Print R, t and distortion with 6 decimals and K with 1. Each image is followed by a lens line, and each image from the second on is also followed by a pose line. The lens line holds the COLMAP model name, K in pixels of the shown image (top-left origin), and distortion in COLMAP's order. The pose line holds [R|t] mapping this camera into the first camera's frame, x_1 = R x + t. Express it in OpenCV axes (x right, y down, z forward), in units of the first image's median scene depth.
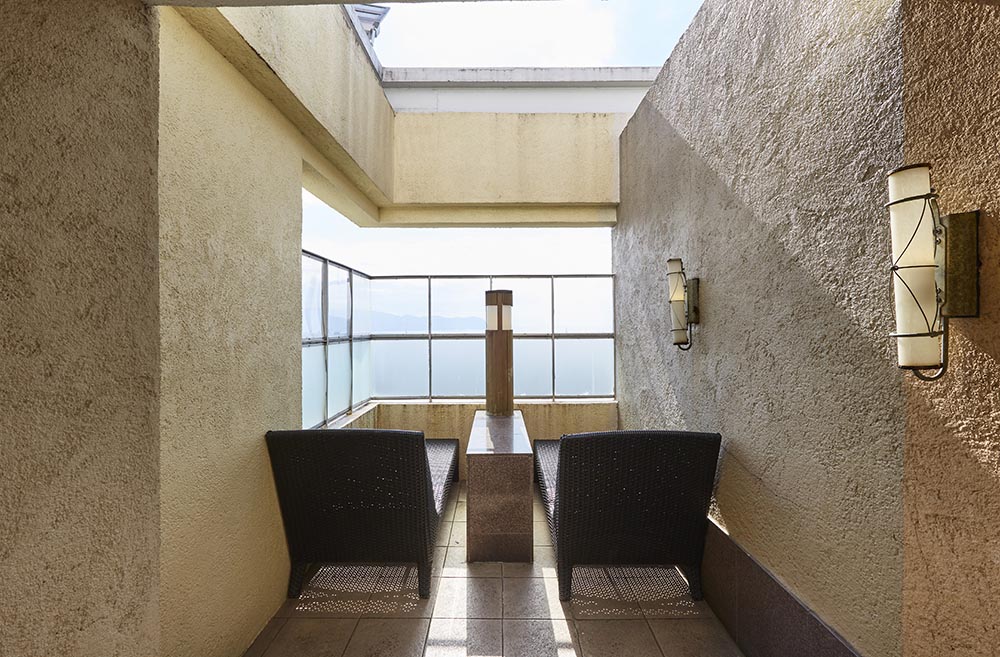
lens RADIAL K [[442.4, 0, 477.1], [0, 442.4, 326.0], [0, 0, 1]] dist [-0.000085, -0.000103]
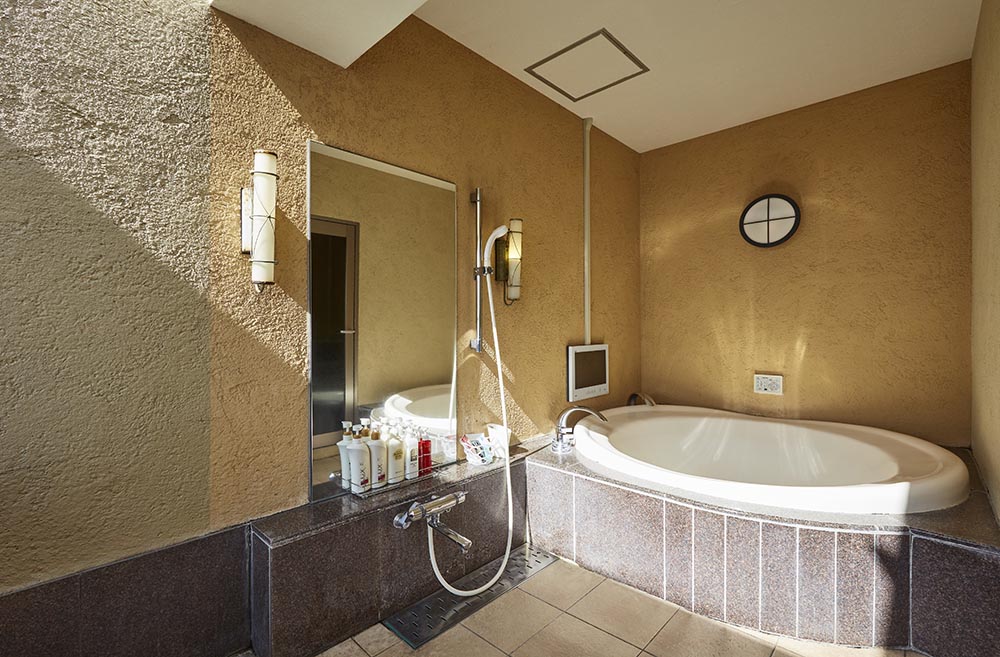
lens RADIAL K [[442.4, 0, 477.1], [0, 442.4, 326.0], [0, 0, 1]] dist [-0.000085, -0.000103]
pose [[-0.735192, 0.006577, 0.677827, -0.468415], [0.003850, 0.999977, -0.005527, 0.198492], [-0.677848, -0.001453, -0.735200, 1.285726]]
